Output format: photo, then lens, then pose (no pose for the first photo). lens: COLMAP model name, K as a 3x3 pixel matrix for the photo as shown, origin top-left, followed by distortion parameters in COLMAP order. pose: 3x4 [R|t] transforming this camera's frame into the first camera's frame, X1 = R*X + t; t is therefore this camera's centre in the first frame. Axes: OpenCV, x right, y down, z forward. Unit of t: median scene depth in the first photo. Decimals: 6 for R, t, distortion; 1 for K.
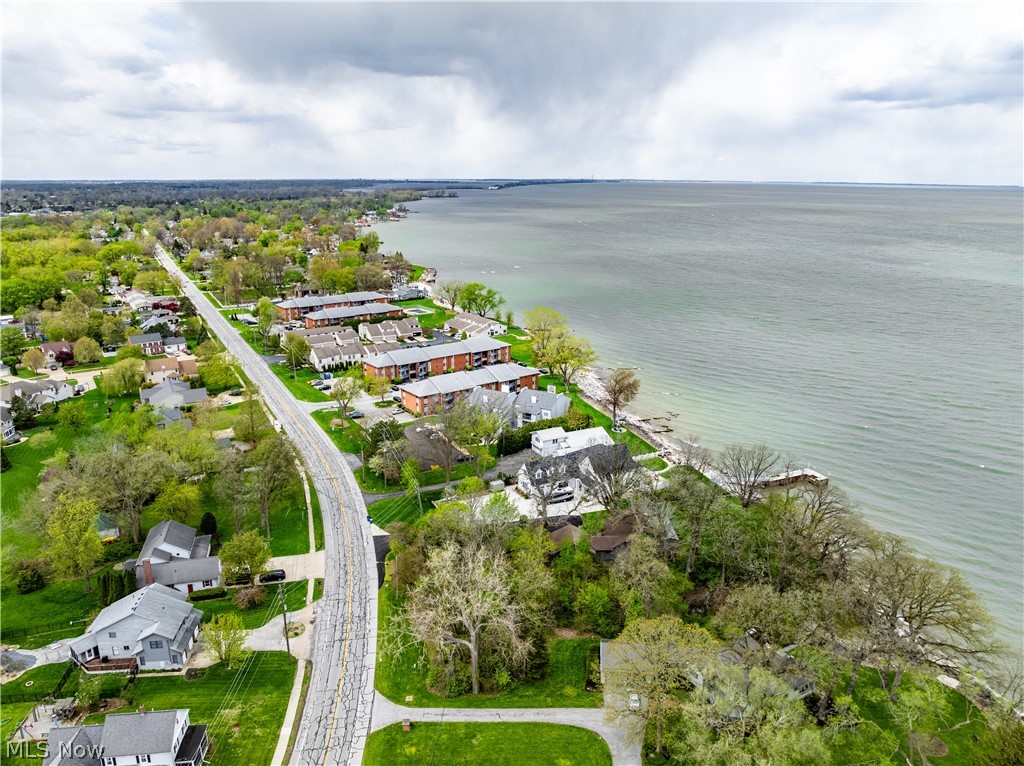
lens RADIAL K [[707.0, 0, 512.0], [0, 707.0, 383.0], [0, 0, 1]] dist [-0.039313, 0.000503]
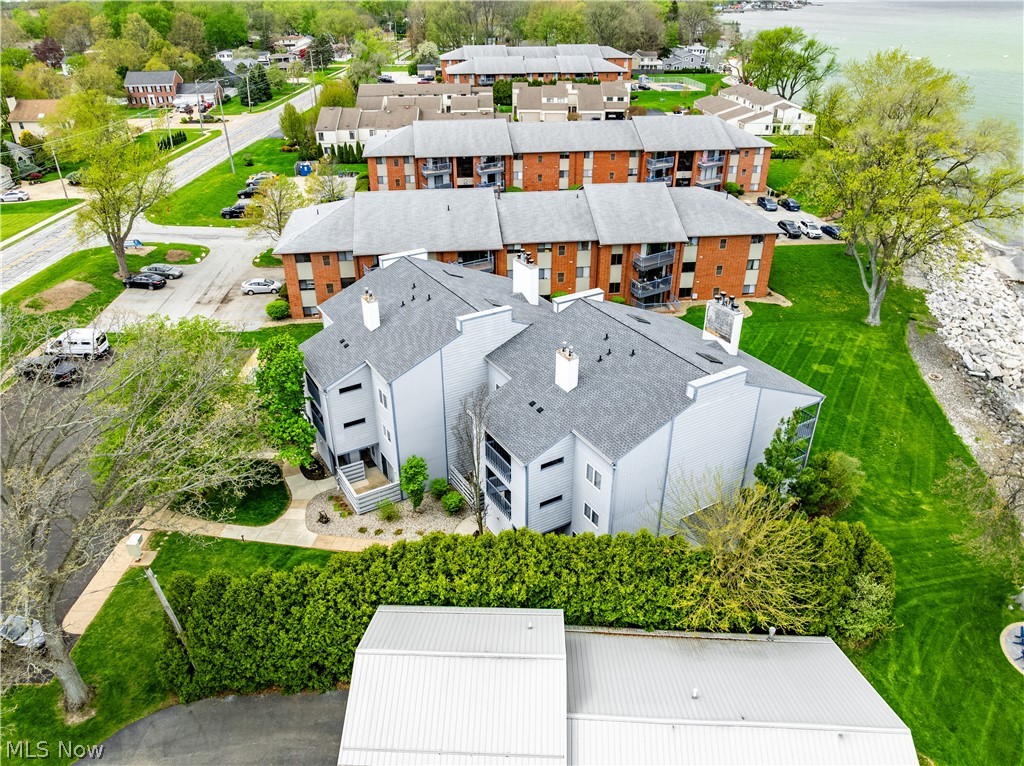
lens RADIAL K [[707.0, 0, 512.0], [0, 707.0, 383.0], [0, 0, 1]] dist [-0.039313, 0.000503]
pose [[0.864038, 0.245366, -0.439584, 0.074883], [-0.134765, 0.954048, 0.267638, -0.015708], [0.485054, -0.172009, 0.857401, 0.622957]]
